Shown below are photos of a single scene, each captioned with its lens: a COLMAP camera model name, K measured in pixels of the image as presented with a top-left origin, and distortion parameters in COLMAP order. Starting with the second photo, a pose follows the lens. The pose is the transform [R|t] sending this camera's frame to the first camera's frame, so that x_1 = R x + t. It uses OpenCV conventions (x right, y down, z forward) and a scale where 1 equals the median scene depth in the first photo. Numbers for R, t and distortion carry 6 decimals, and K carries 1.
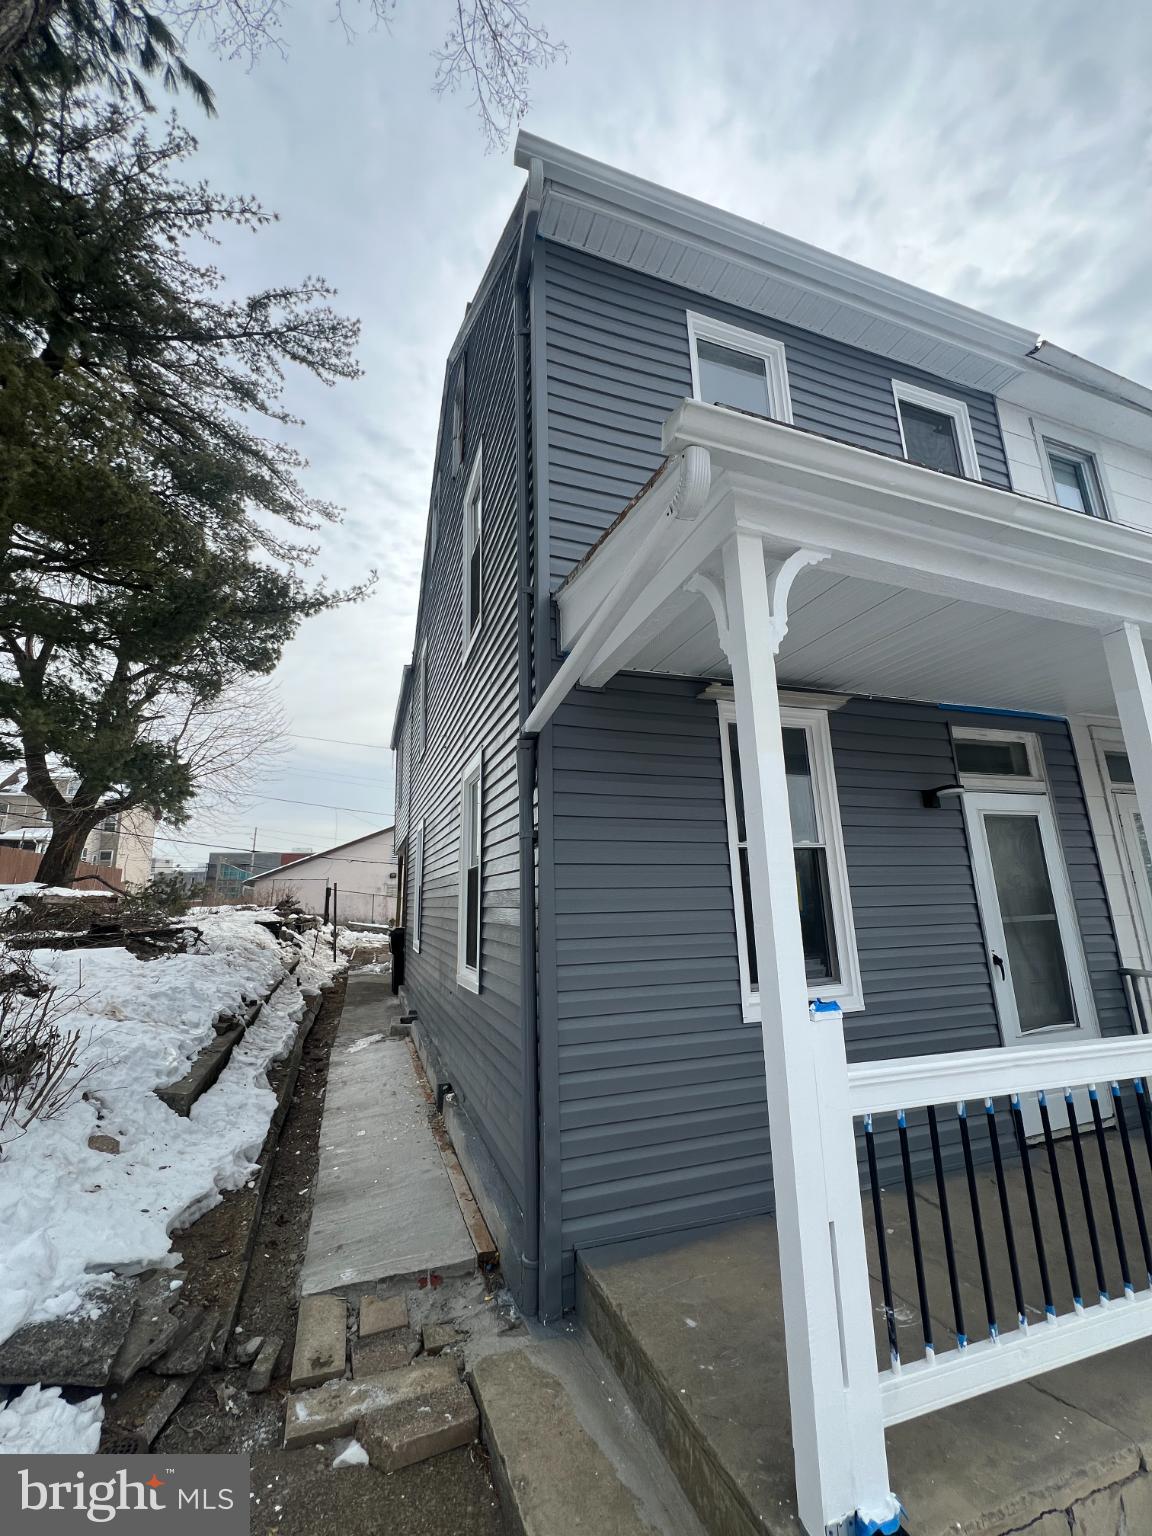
lens RADIAL K [[623.4, 0, 576.0], [0, 623.4, 768.0], [0, 0, 1]] dist [-0.015871, 0.005279]
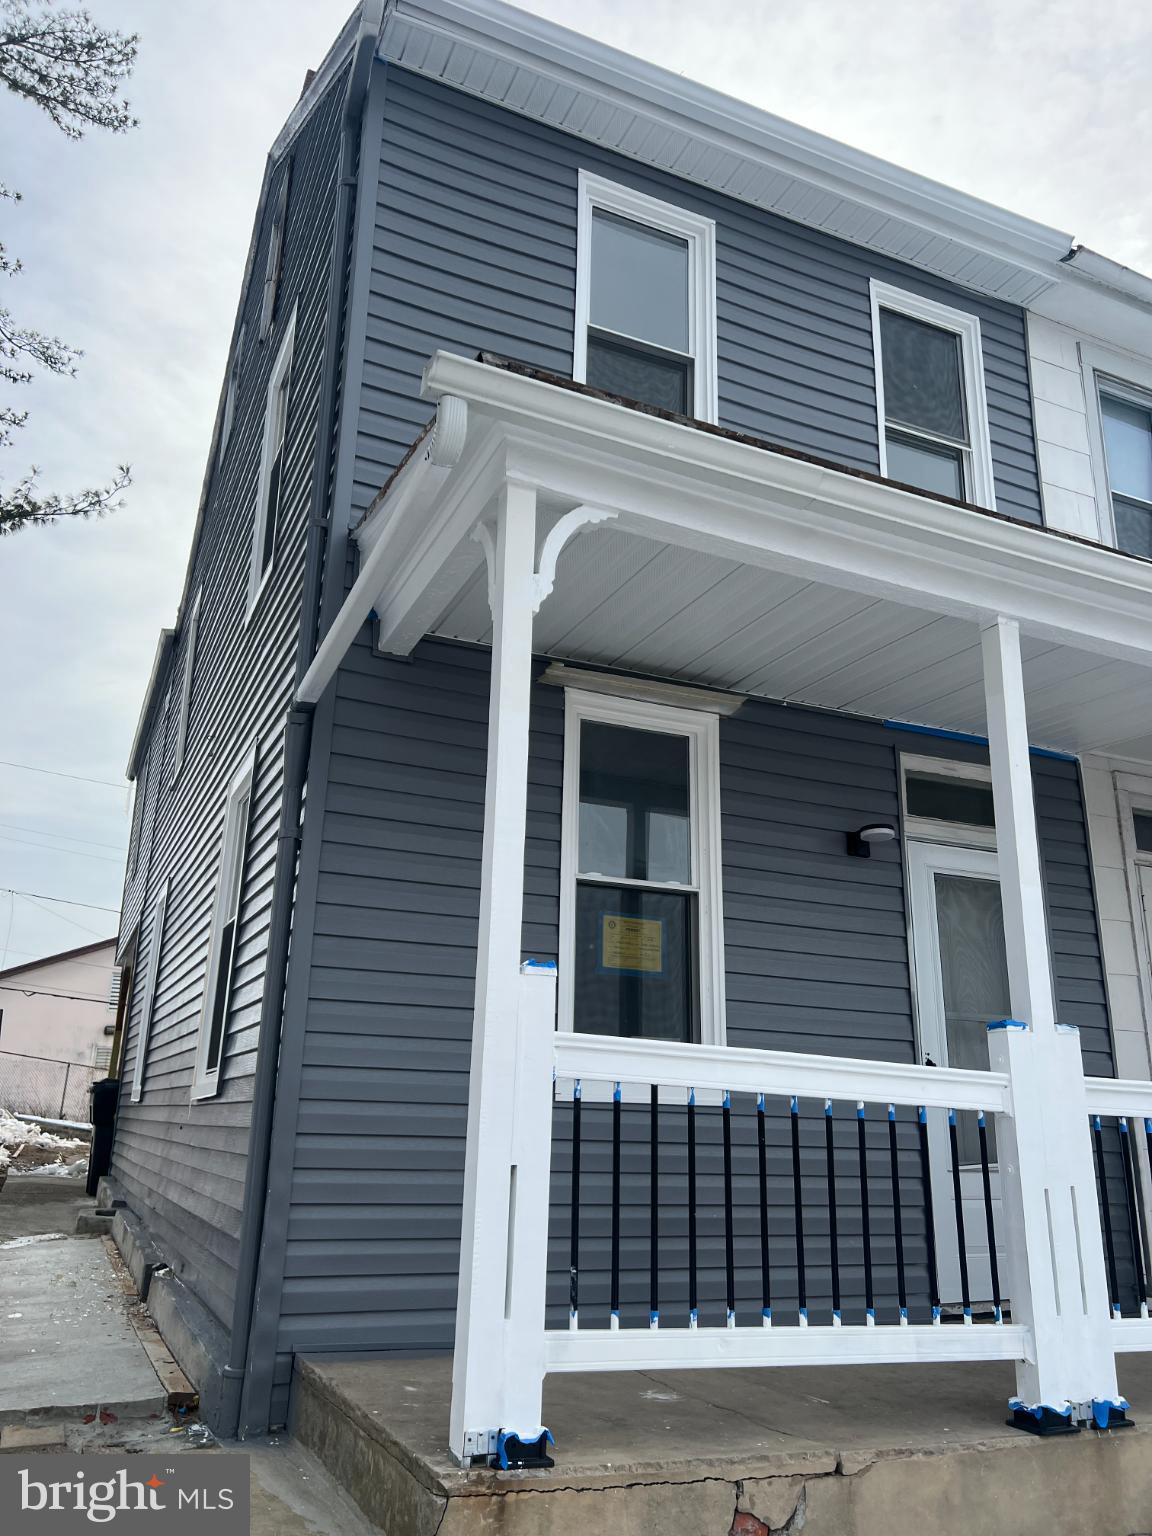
lens RADIAL K [[1165.2, 0, 574.4], [0, 1165.2, 778.1], [0, 0, 1]] dist [0.059765, -0.072922]
pose [[0.995205, 0.068719, 0.069597, 0.127913], [-0.063503, 0.995191, -0.074579, 0.093587], [-0.074387, 0.069802, 0.994783, -0.359460]]
